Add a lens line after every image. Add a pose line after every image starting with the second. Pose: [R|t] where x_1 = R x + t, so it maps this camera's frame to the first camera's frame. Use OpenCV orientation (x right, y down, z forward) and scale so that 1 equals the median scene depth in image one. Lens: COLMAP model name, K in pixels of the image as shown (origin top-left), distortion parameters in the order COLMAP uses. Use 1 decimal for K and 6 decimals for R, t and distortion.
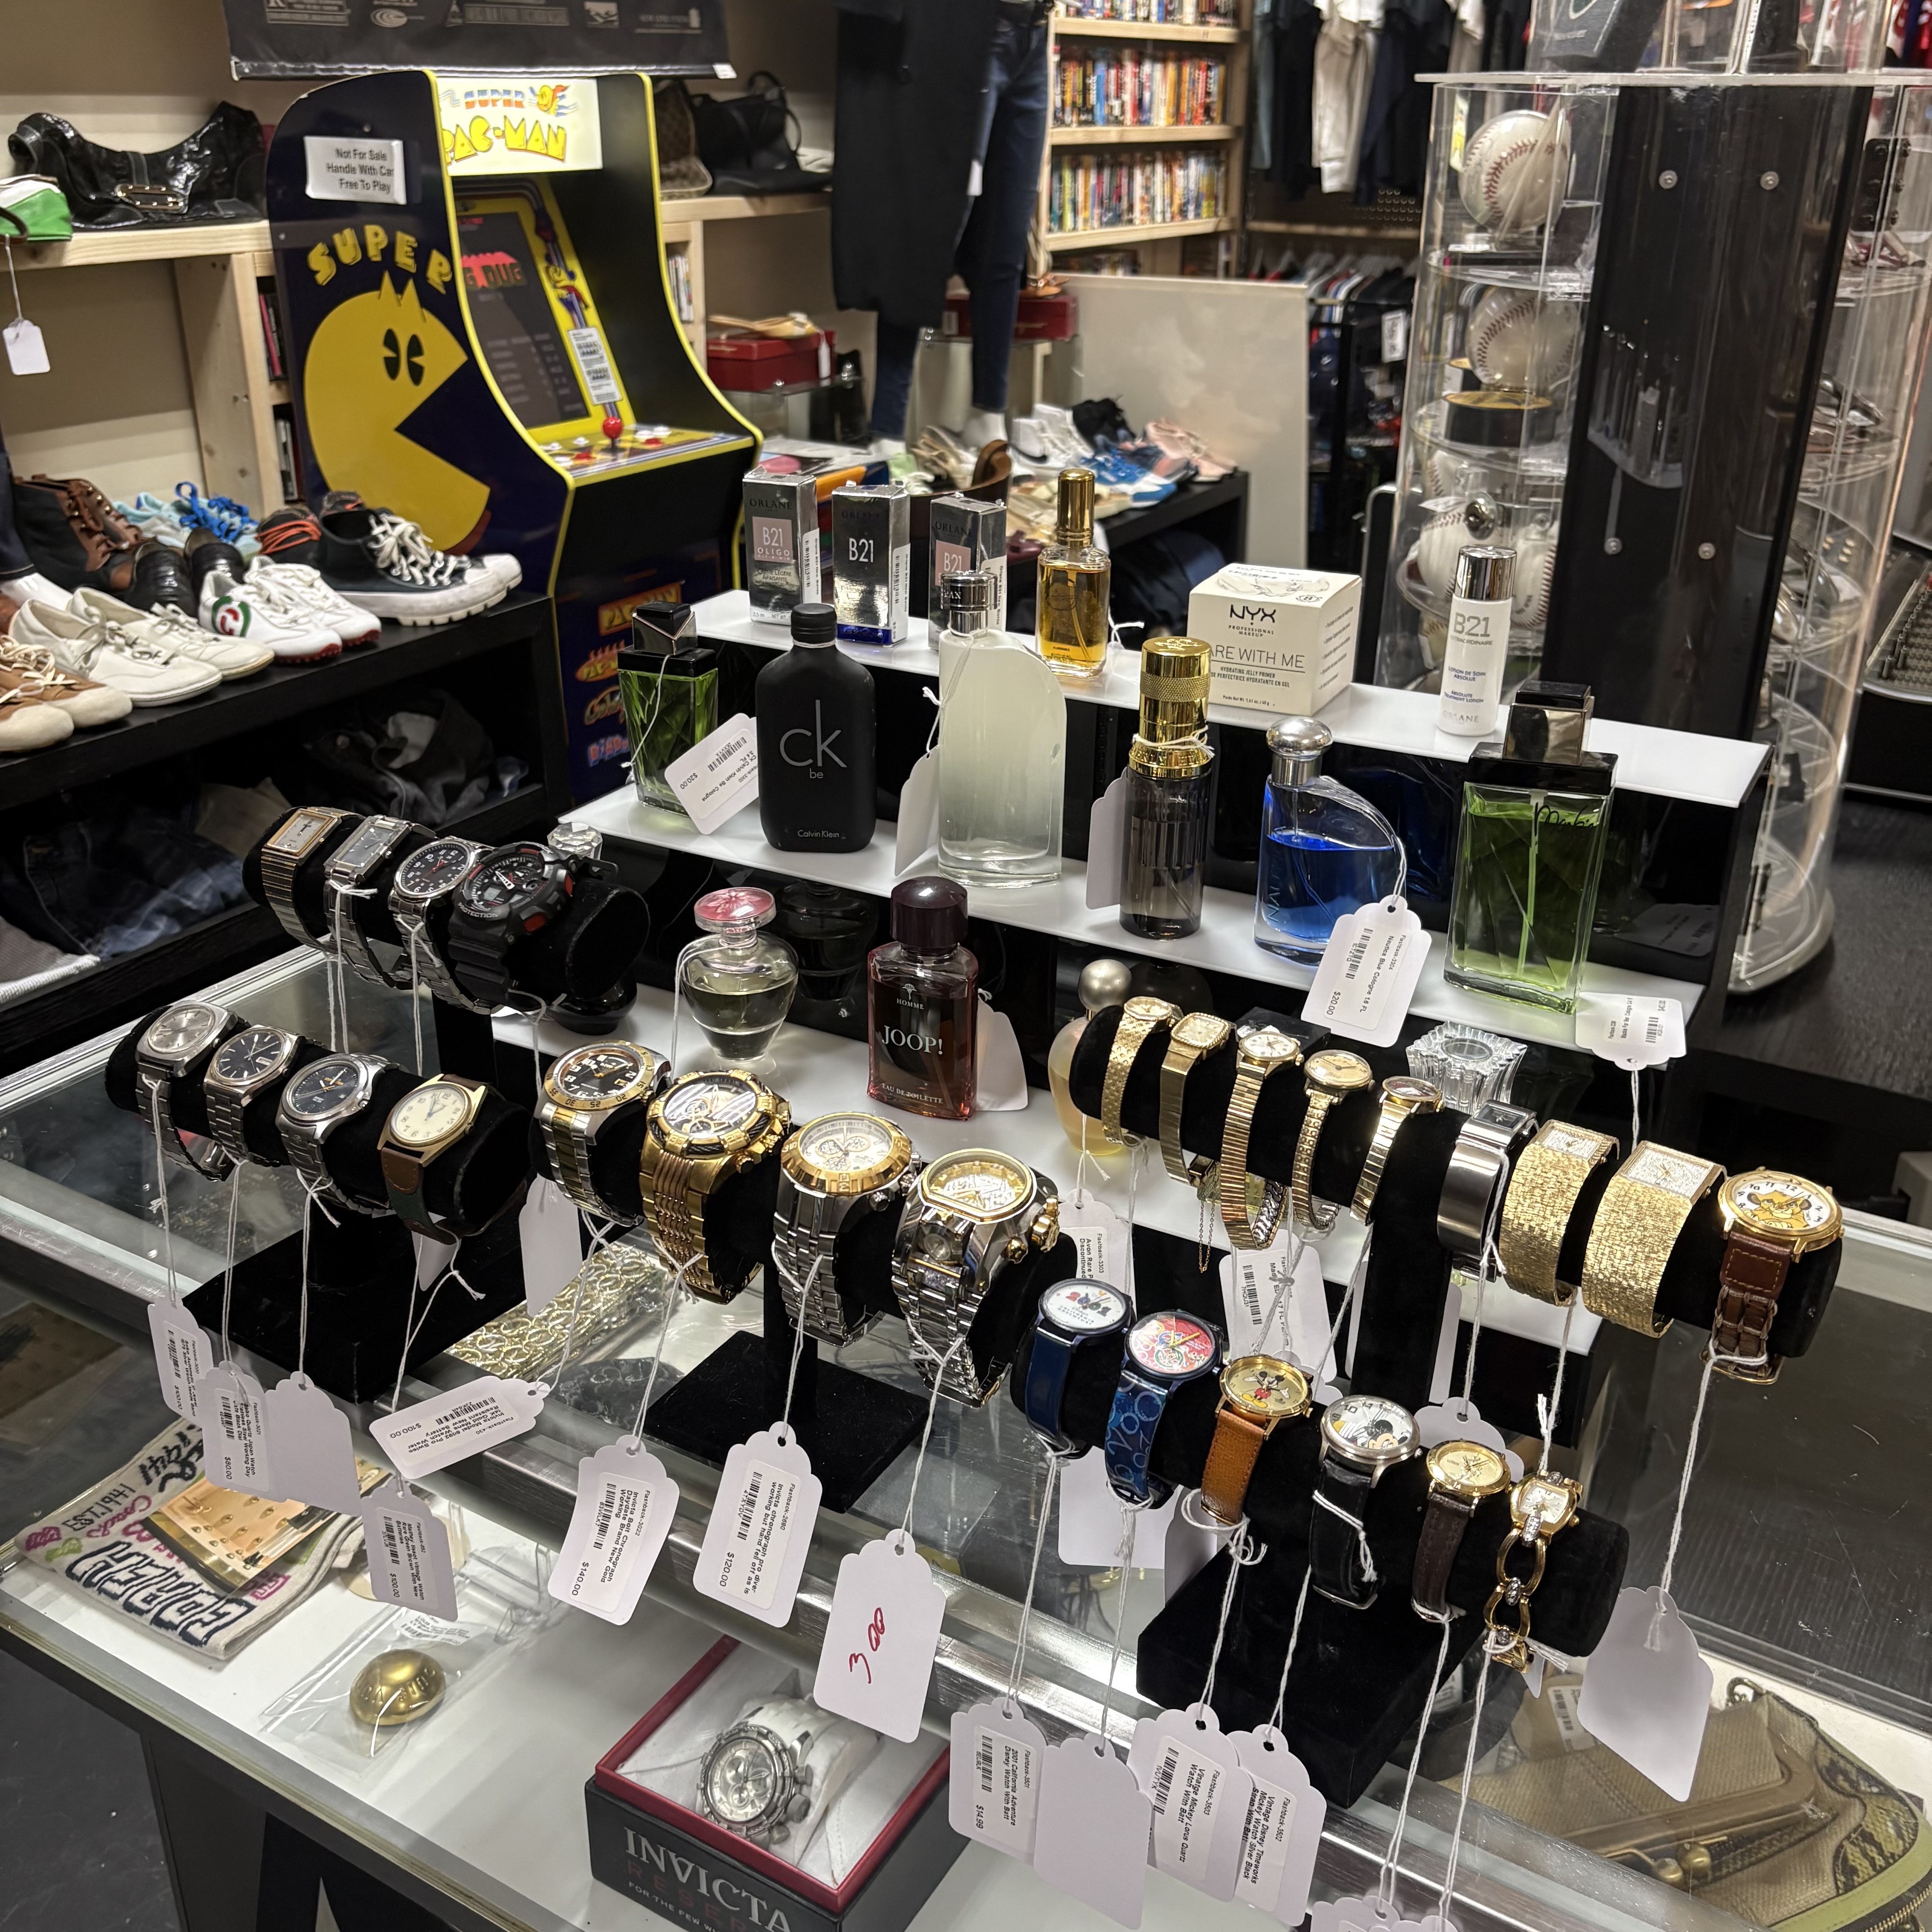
lens RADIAL K [[1896.0, 0, 961.4], [0, 1896.0, 969.1], [0, 0, 1]] dist [0.020626, 0.000000]
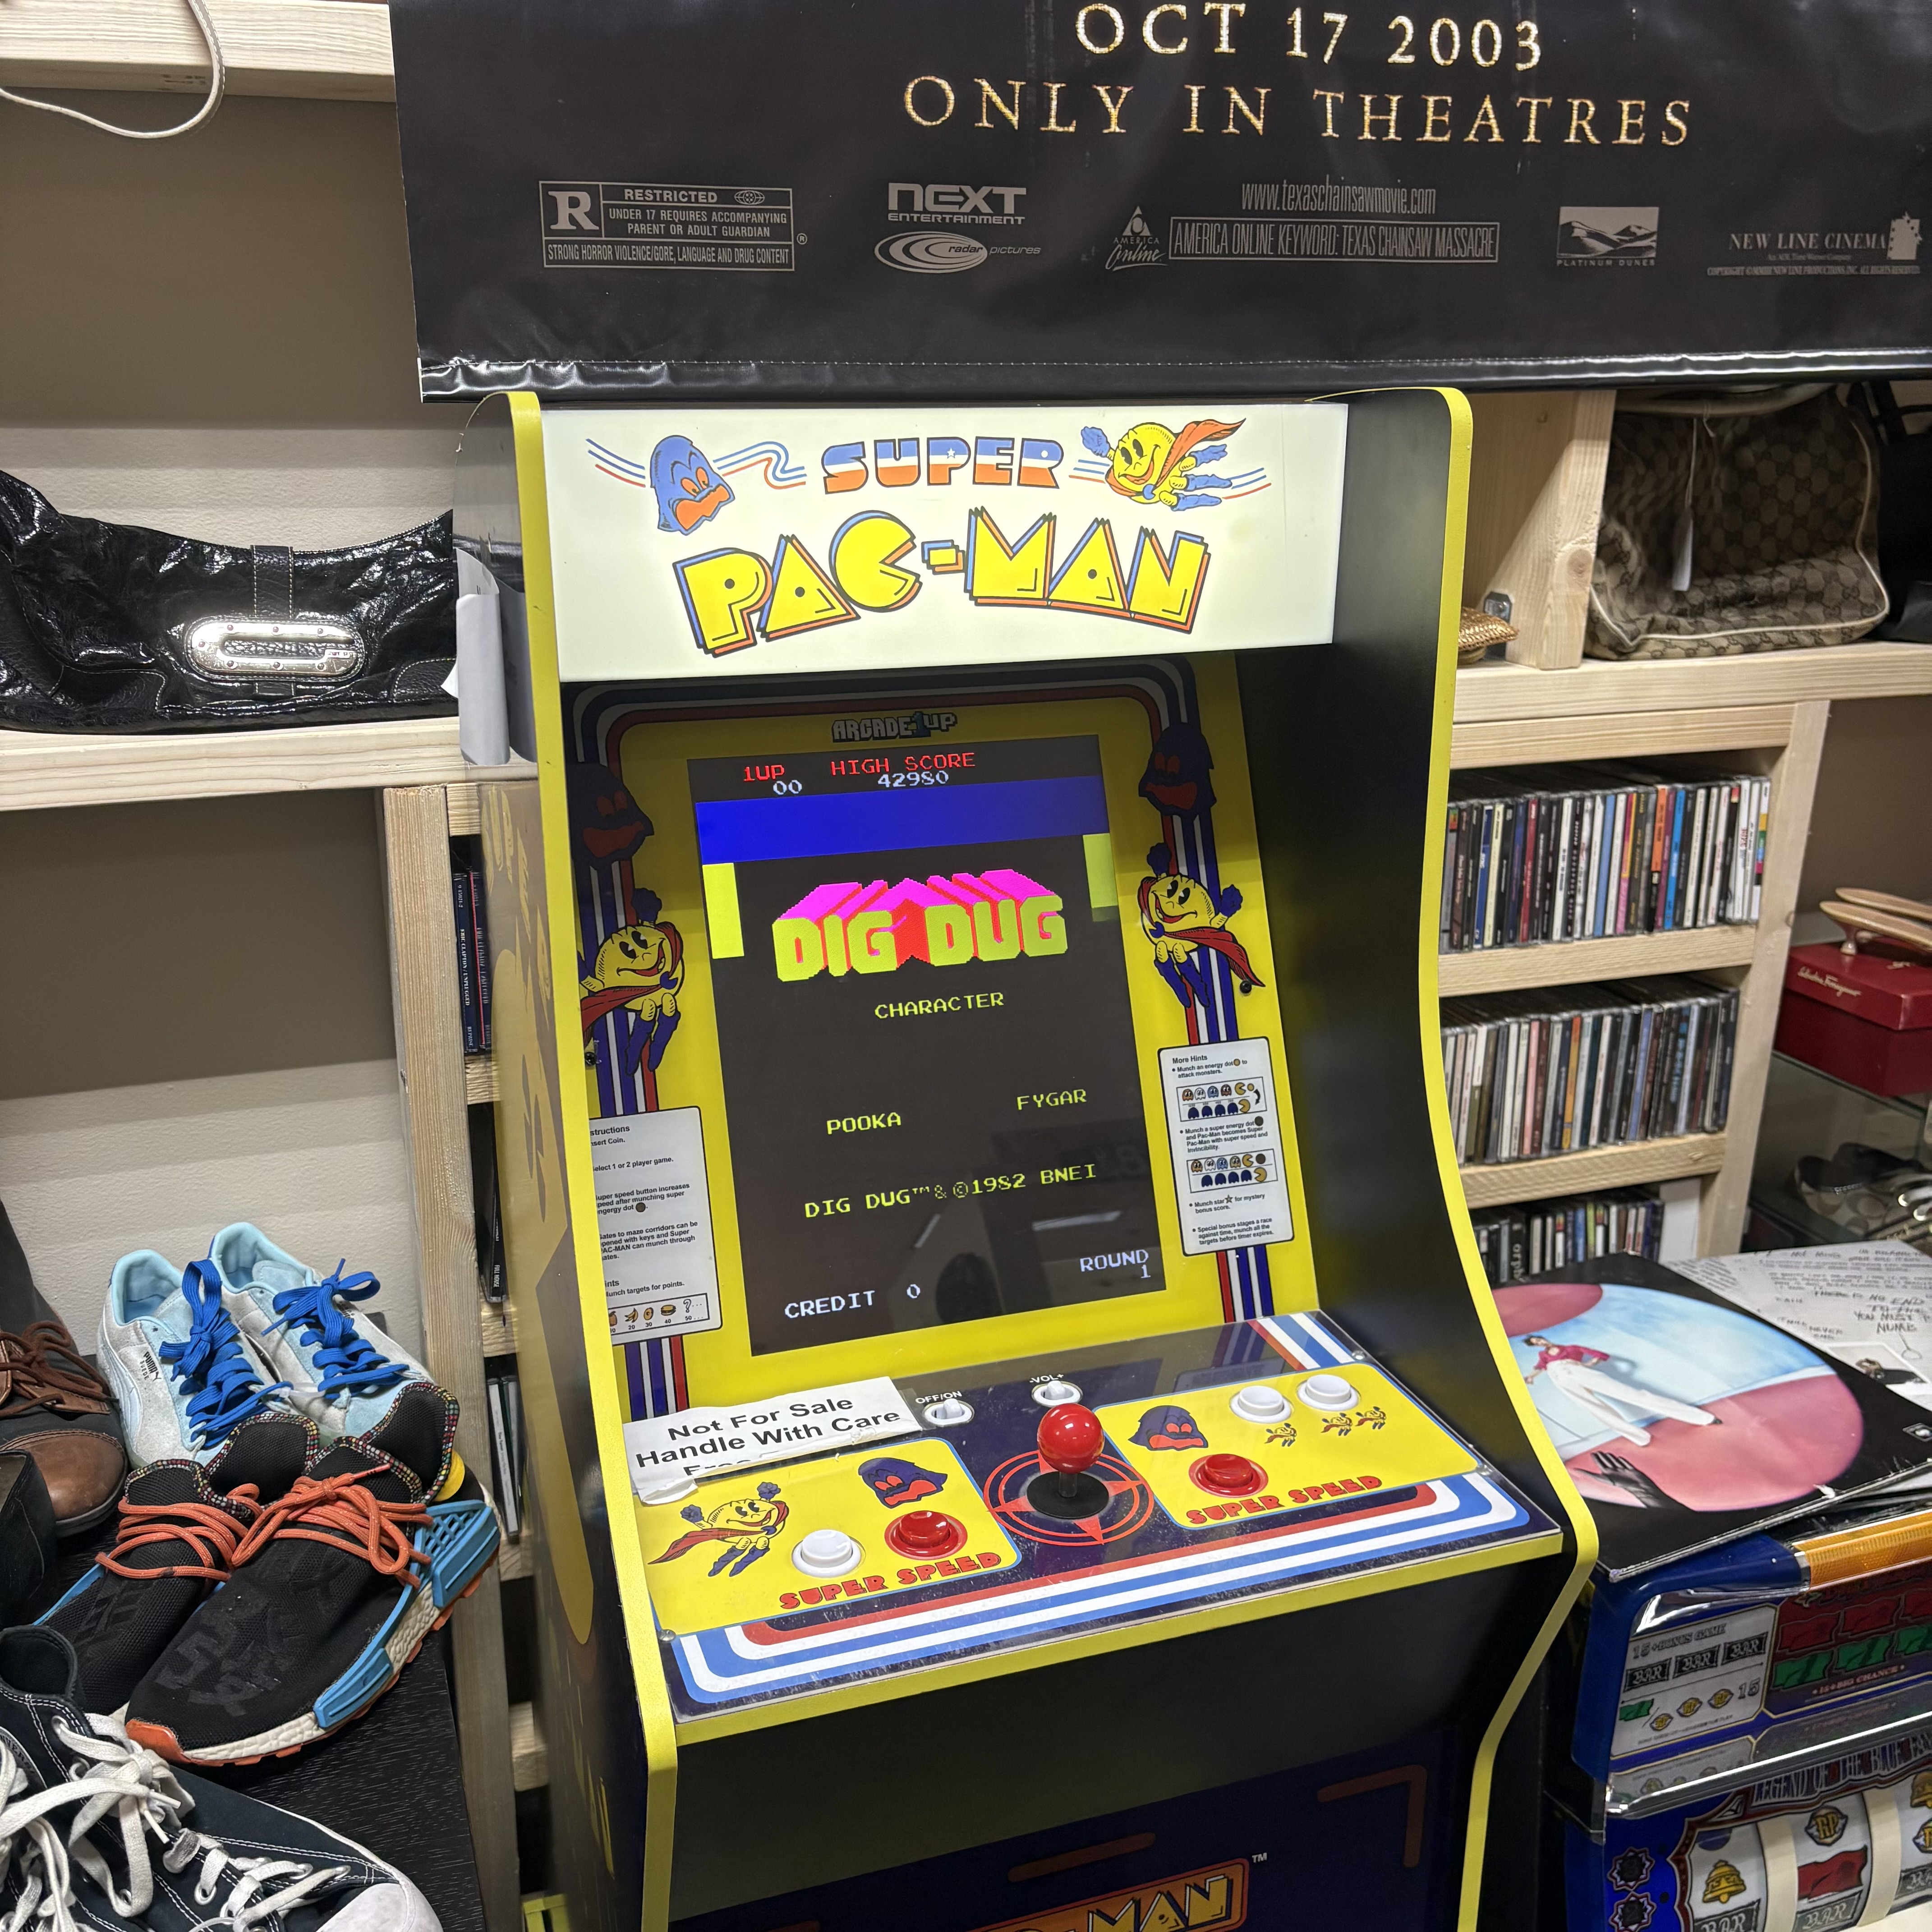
lens RADIAL K [[1896.0, 0, 964.1], [0, 1896.0, 957.8], [0, 0, 1]] dist [0.020626, 0.000000]
pose [[0.764586, 0.199232, -0.612956, -0.013486], [-0.273836, 0.961336, -0.029109, -0.268630], [0.583458, 0.190106, 0.789580, 0.556458]]
